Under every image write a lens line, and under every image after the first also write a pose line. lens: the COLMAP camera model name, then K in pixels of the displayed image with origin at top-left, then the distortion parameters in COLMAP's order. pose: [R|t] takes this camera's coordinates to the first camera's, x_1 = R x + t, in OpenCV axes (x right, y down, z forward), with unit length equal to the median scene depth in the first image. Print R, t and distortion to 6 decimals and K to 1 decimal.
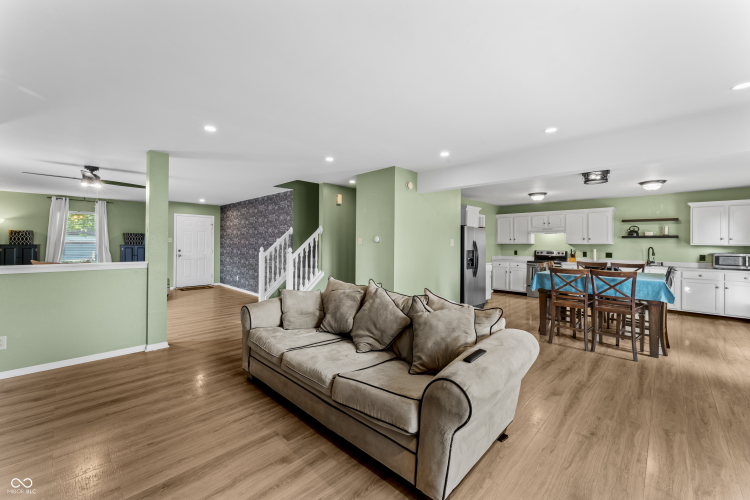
lens RADIAL K [[295.5, 0, 373.3], [0, 295.5, 243.3], [0, 0, 1]] dist [-0.004196, -0.000654]
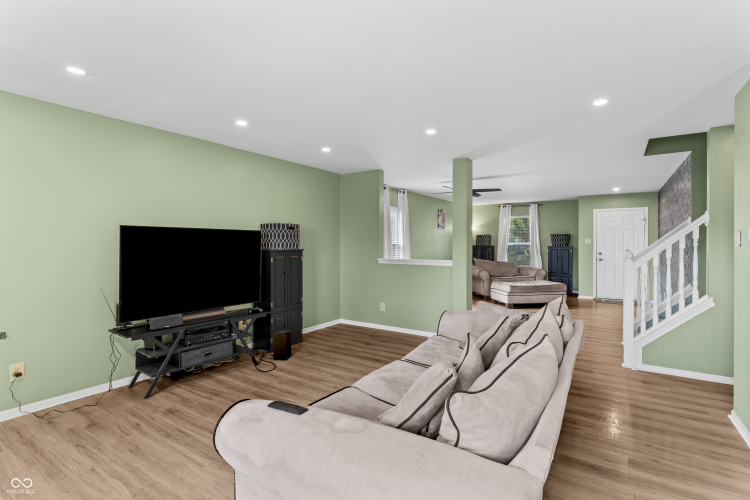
lens RADIAL K [[363.8, 0, 378.0], [0, 363.8, 242.3], [0, 0, 1]] dist [-0.001985, 0.000162]
pose [[0.203403, -0.005827, -0.979078, 0.243595], [-0.002889, 0.999974, -0.006552, 0.001882], [0.979091, 0.004161, 0.203380, 0.209780]]
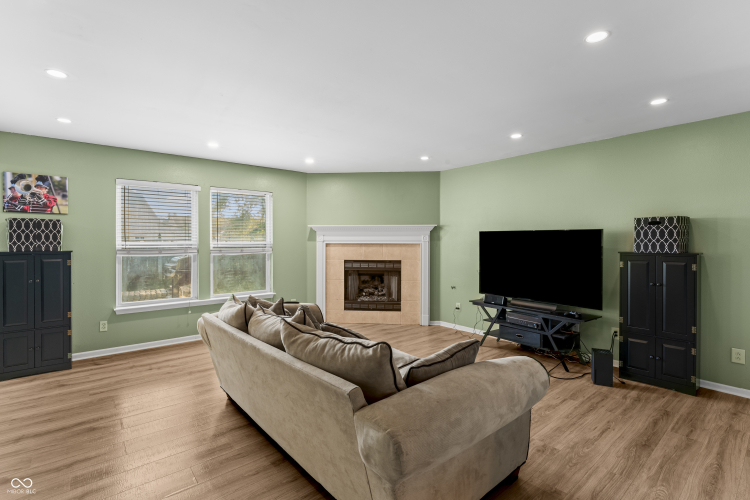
lens RADIAL K [[358.3, 0, 376.4], [0, 358.3, 244.4], [0, 0, 1]] dist [0.004265, 0.000267]
pose [[-0.995682, -0.006947, 0.092566, -0.096696], [-0.005669, 0.999885, 0.014060, -0.003753], [-0.092653, 0.013475, -0.995607, 0.665599]]
